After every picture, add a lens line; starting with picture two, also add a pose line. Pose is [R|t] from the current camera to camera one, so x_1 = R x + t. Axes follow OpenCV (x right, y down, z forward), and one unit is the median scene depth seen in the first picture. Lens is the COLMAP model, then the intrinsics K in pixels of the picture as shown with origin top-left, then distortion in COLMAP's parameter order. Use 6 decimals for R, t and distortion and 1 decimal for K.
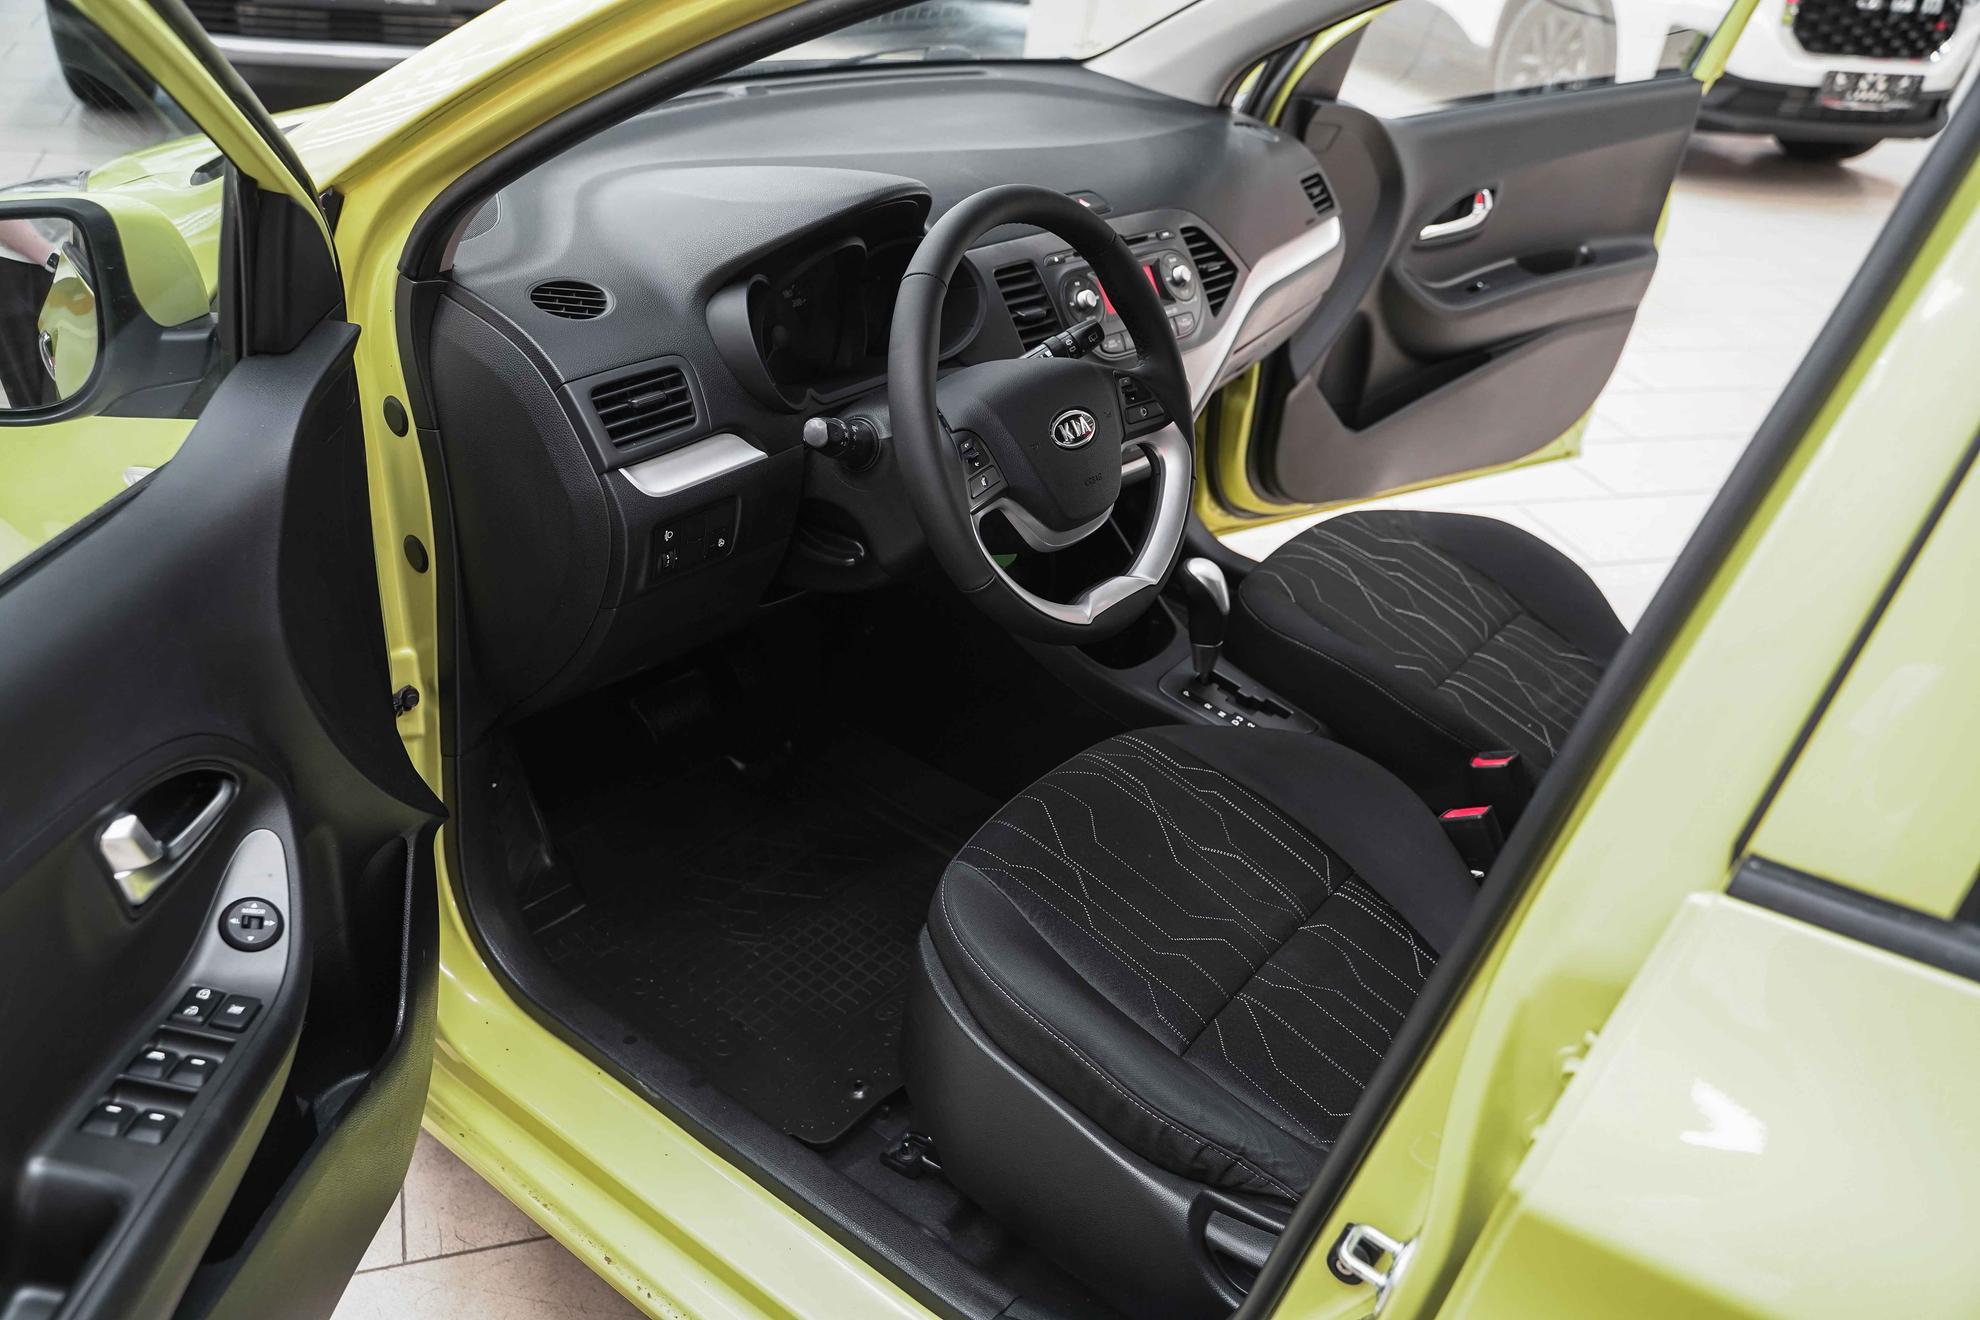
lens RADIAL K [[1589.6, 0, 999.3], [0, 1589.6, 659.8], [0, 0, 1]] dist [-0.002339, 0.006286]
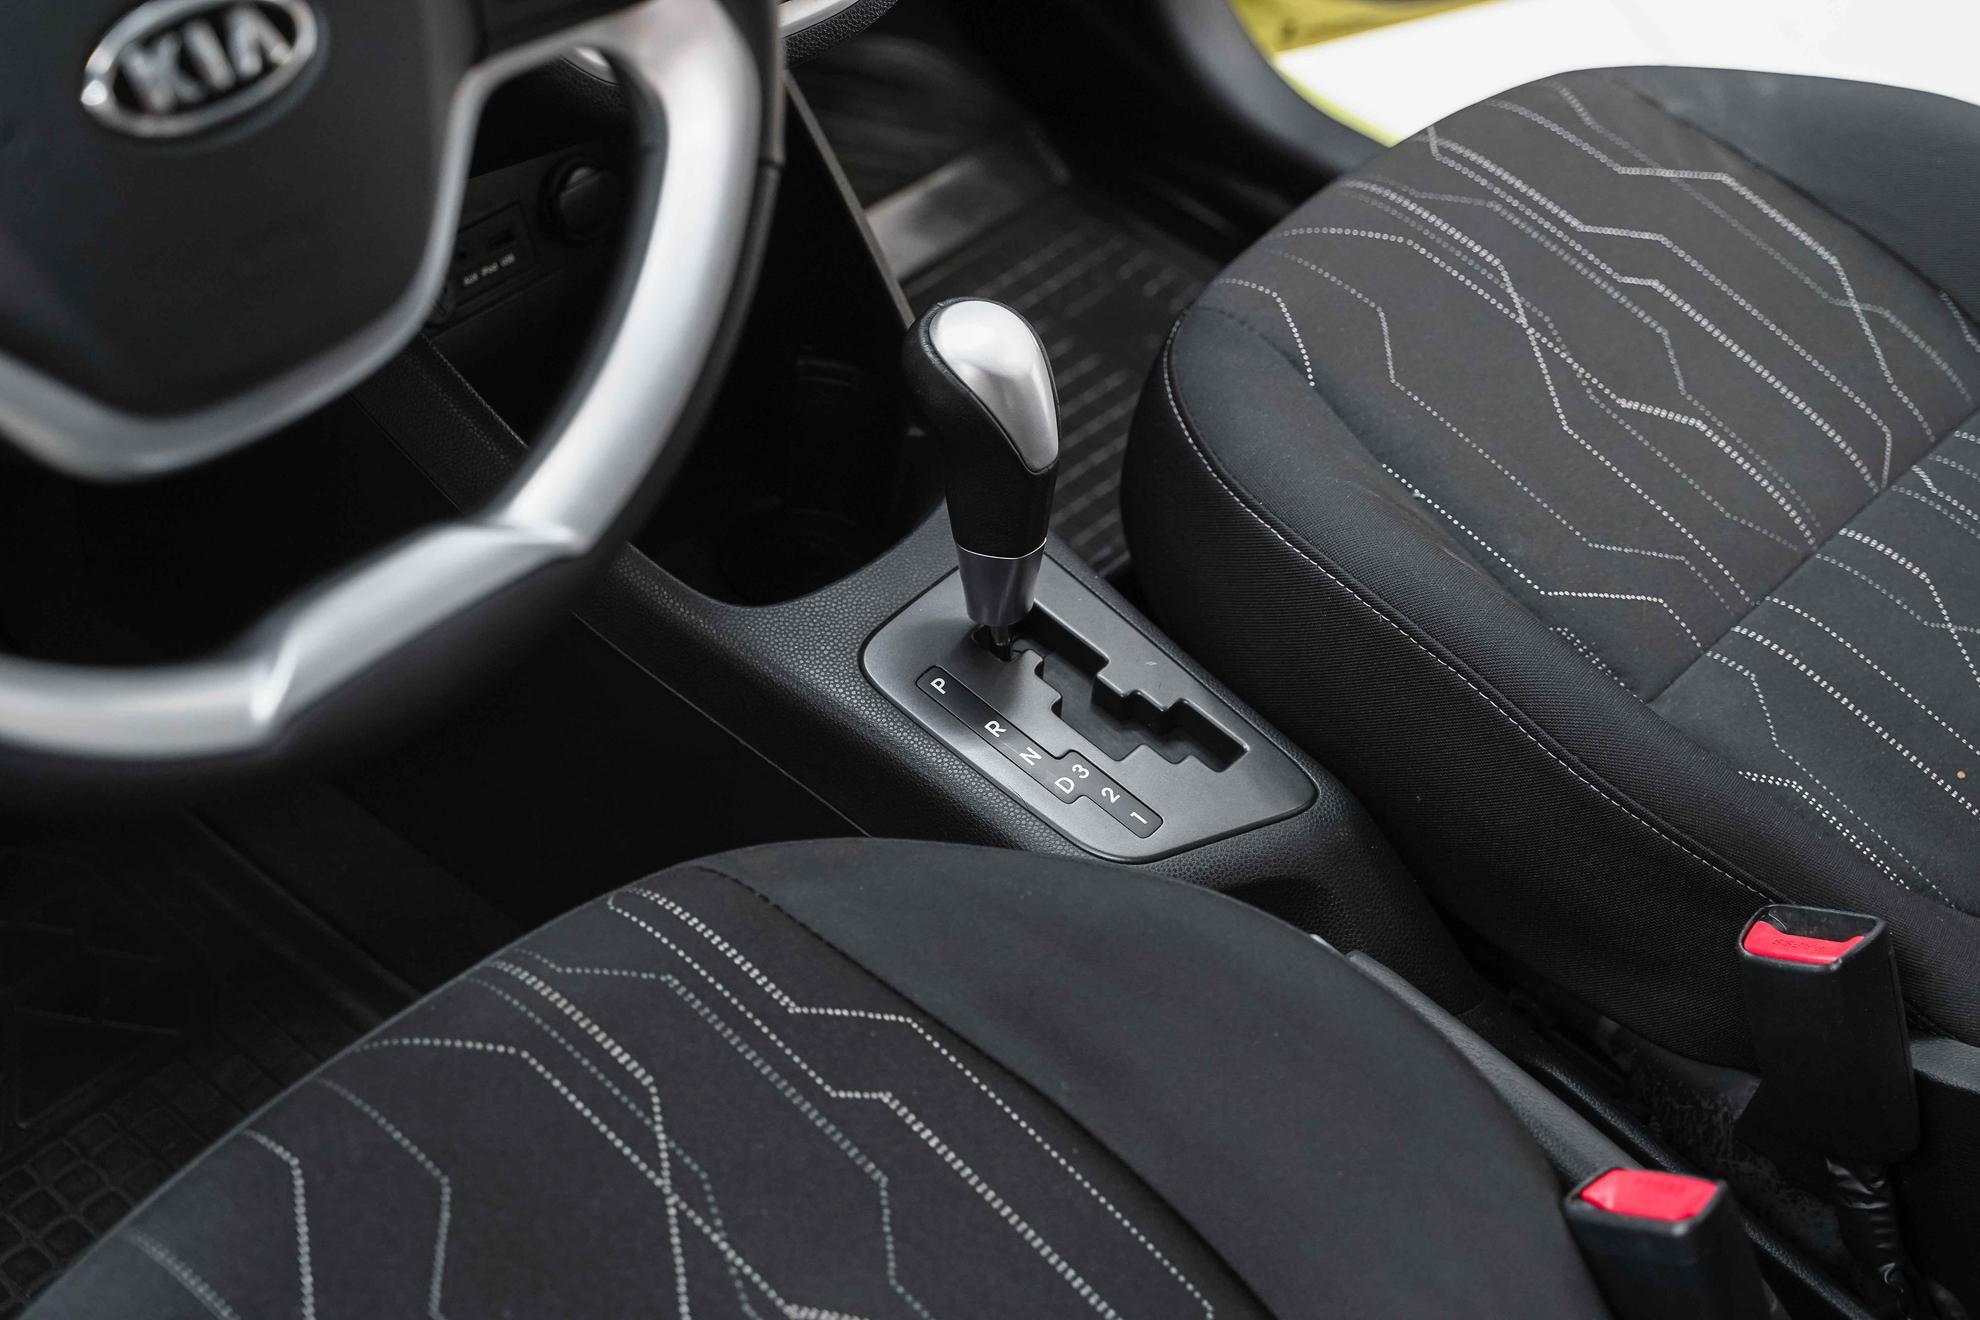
lens RADIAL K [[3039.0, 0, 990.0], [0, 3039.0, 660.0], [0, 0, 1]] dist [-0.012772, -0.080995]
pose [[0.997167, 0.035604, -0.066258, 0.184377], [-0.022010, 0.980436, 0.195603, -0.121699], [0.071926, -0.193591, 0.978442, 0.378528]]
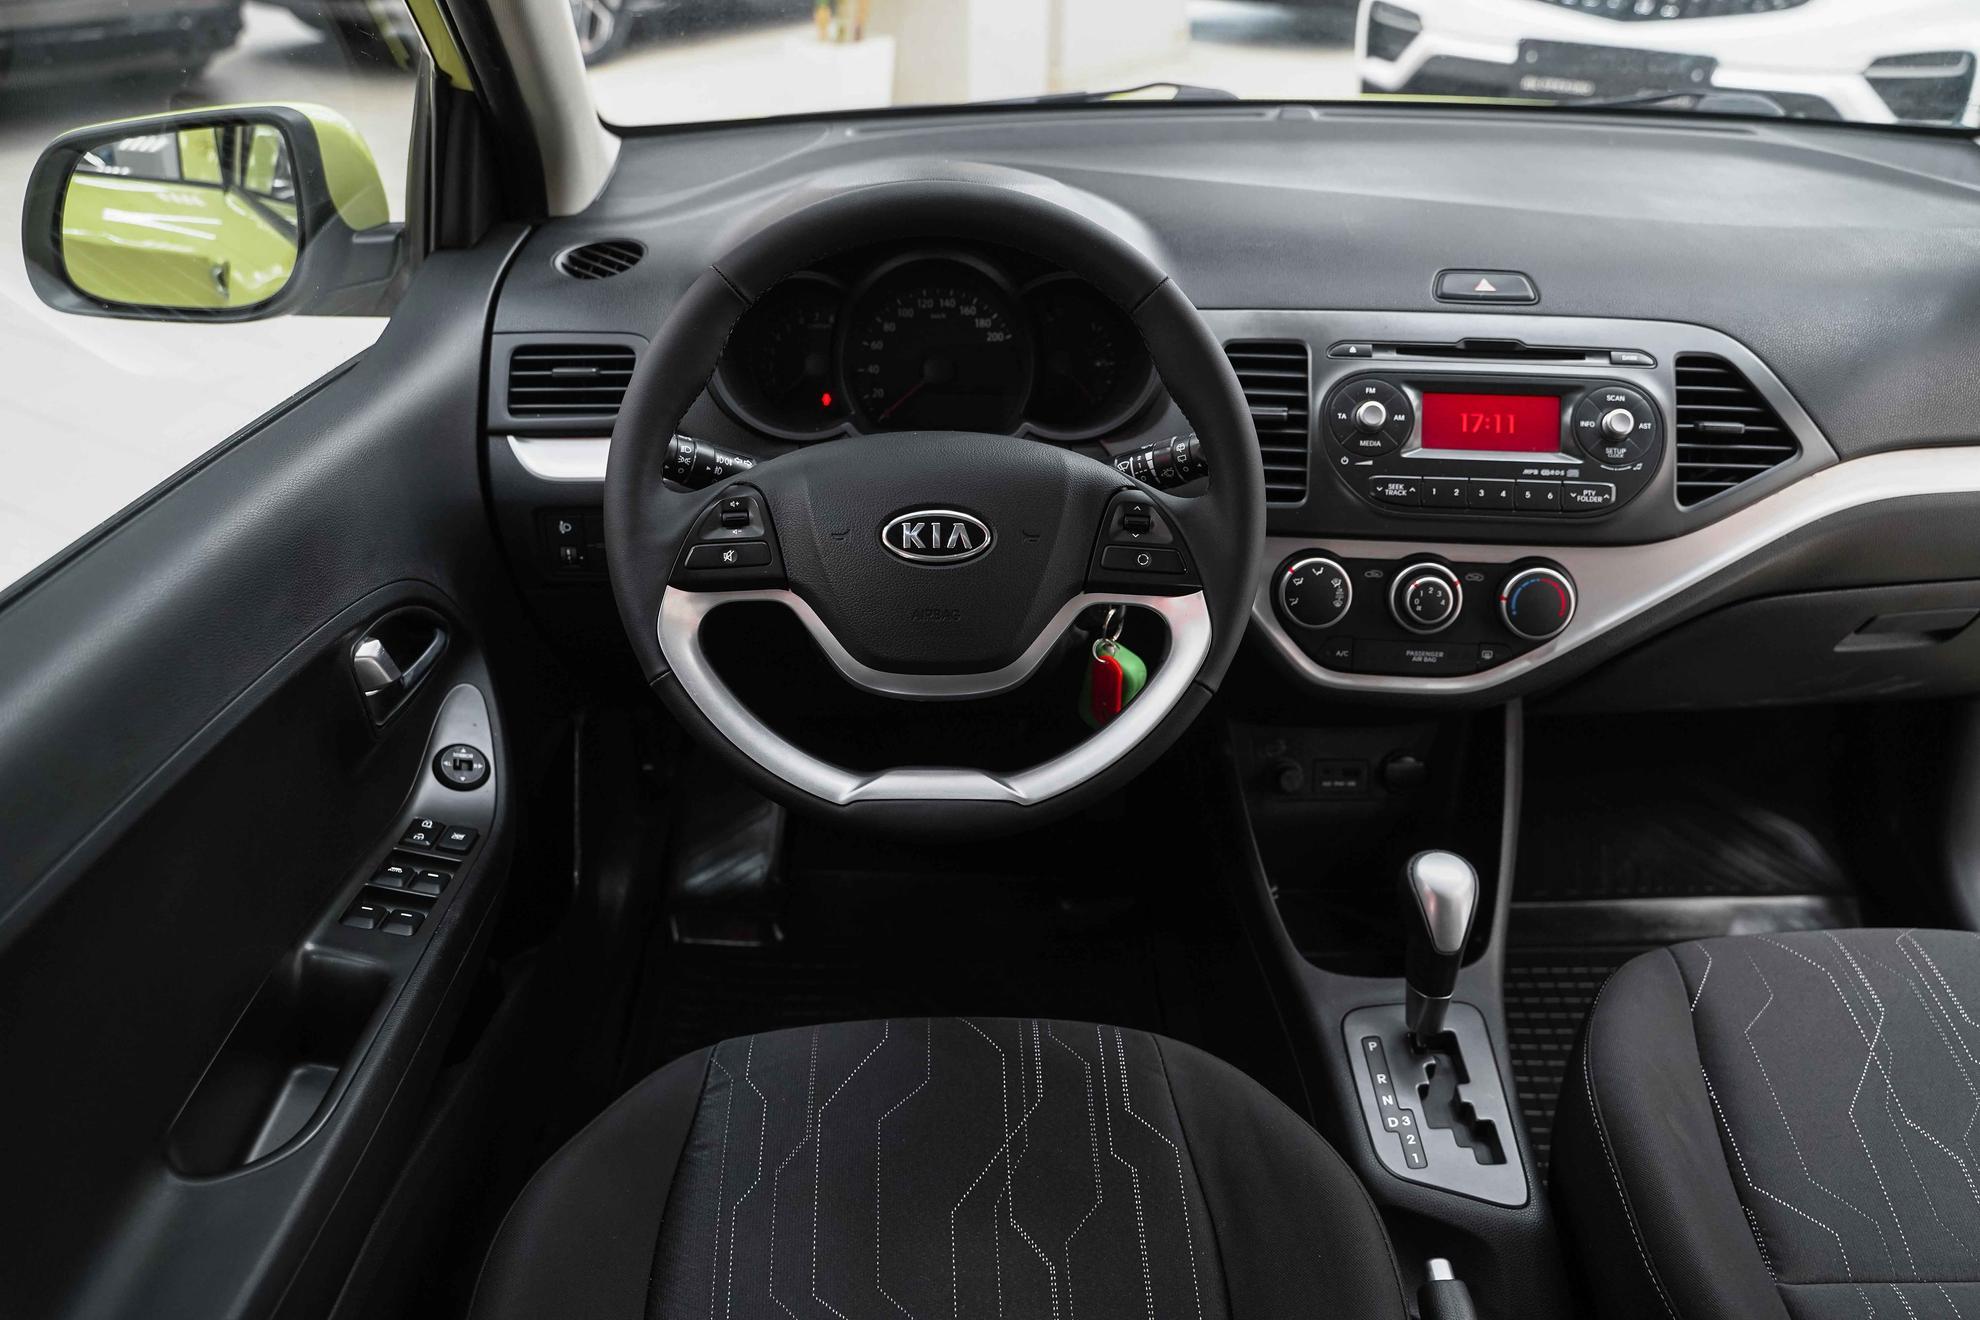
lens RADIAL K [[1589.6, 0, 999.3], [0, 1589.6, 659.8], [0, 0, 1]] dist [-0.002339, 0.006286]
pose [[0.610087, 0.300000, -0.733345, 0.478027], [-0.351068, 0.932088, 0.089241, -0.135900], [0.710314, 0.203009, 0.673975, 0.463057]]
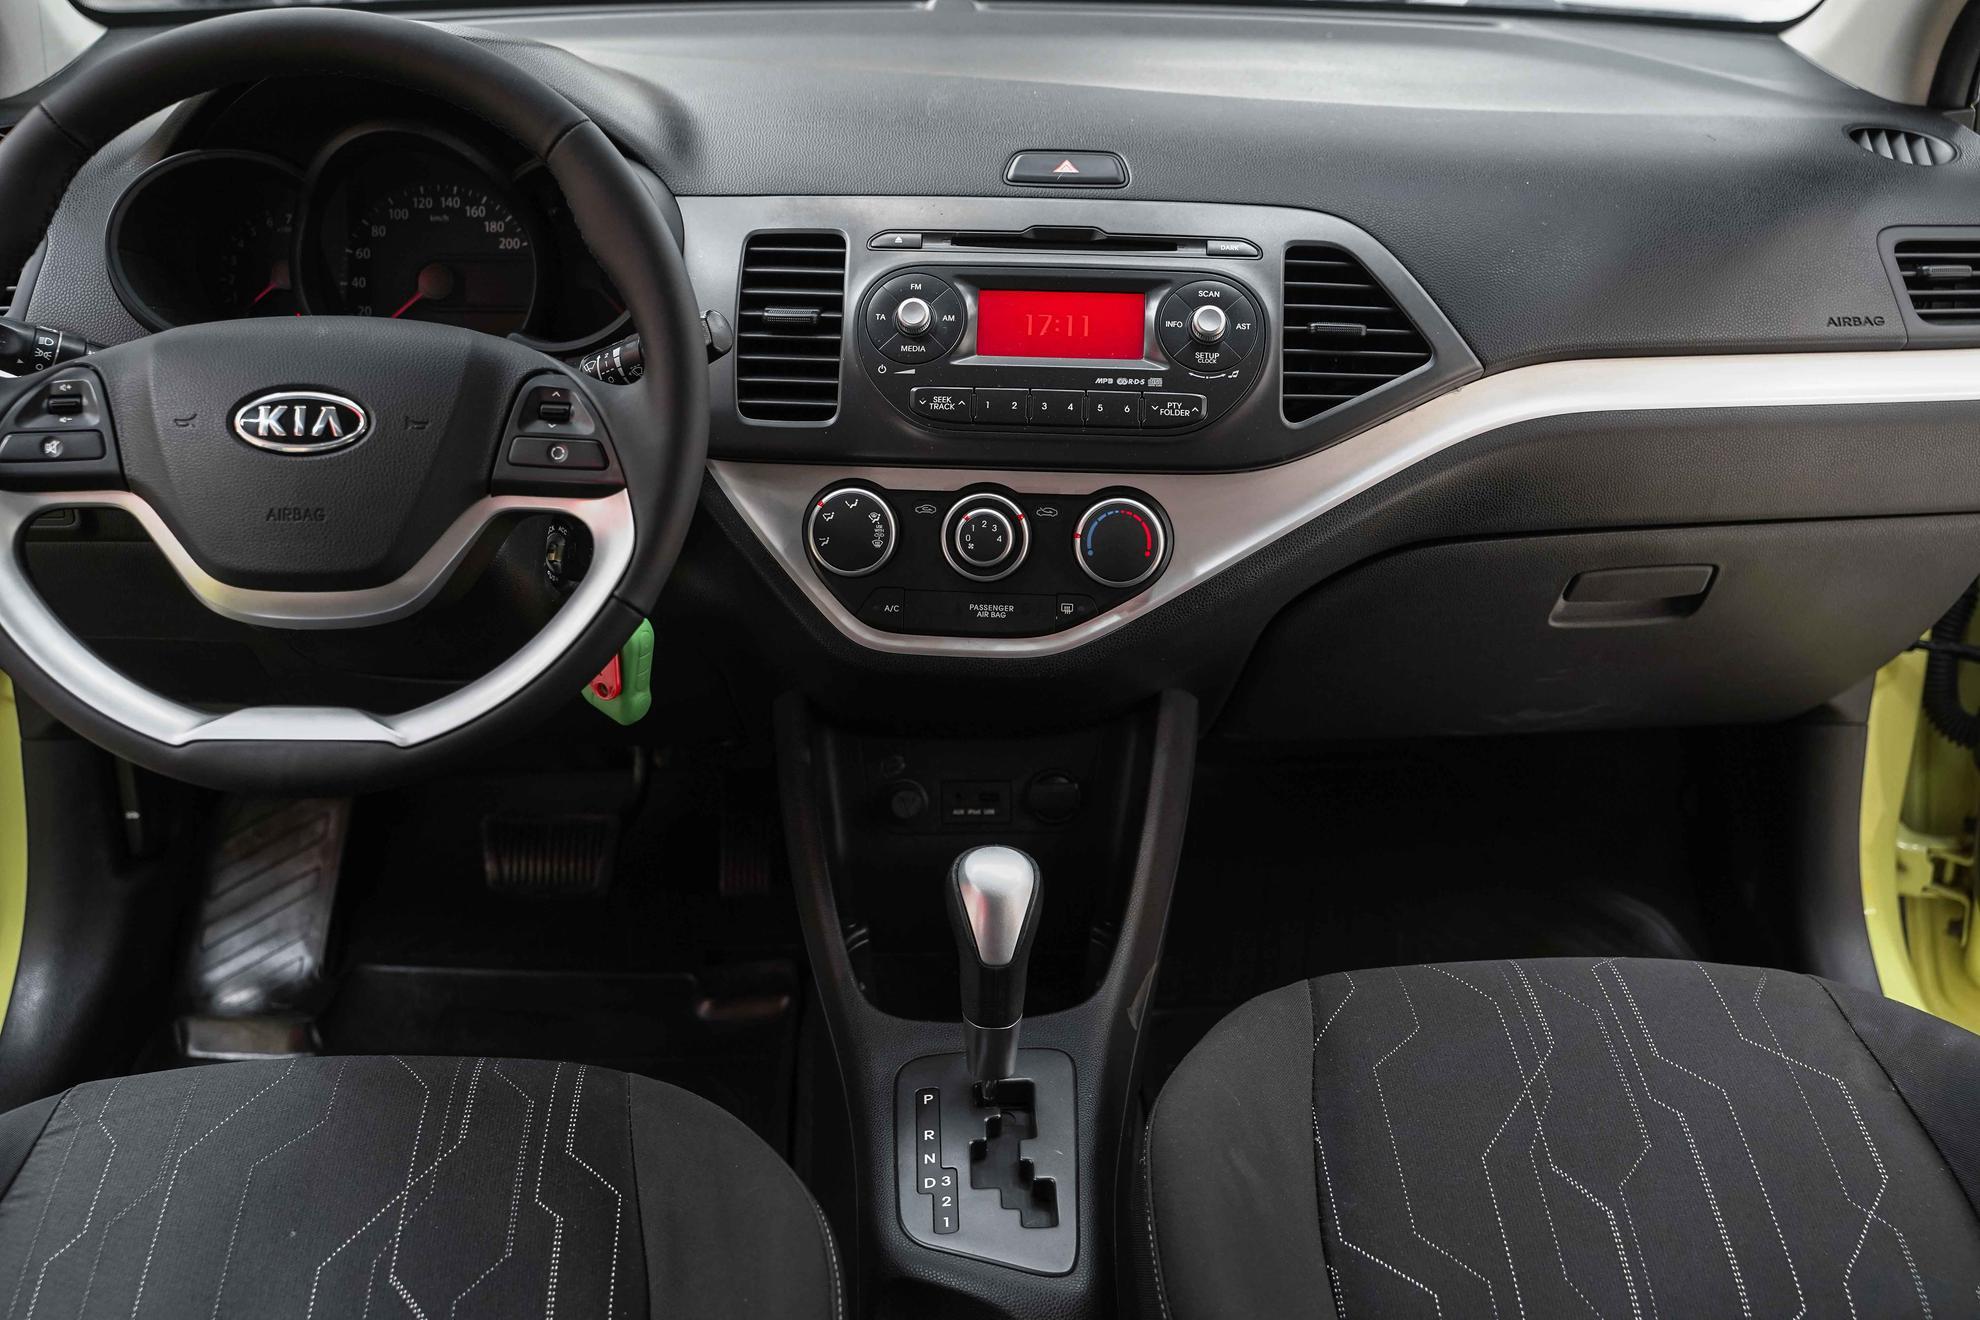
lens RADIAL K [[2173.8, 0, 990.0], [0, 2173.8, 660.0], [0, 0, 1]] dist [-0.000469, 0.007608]
pose [[0.619577, 0.227696, -0.751185, 0.660271], [-0.349186, 0.937045, -0.003975, -0.121402], [0.702988, 0.264766, 0.660080, 0.556675]]
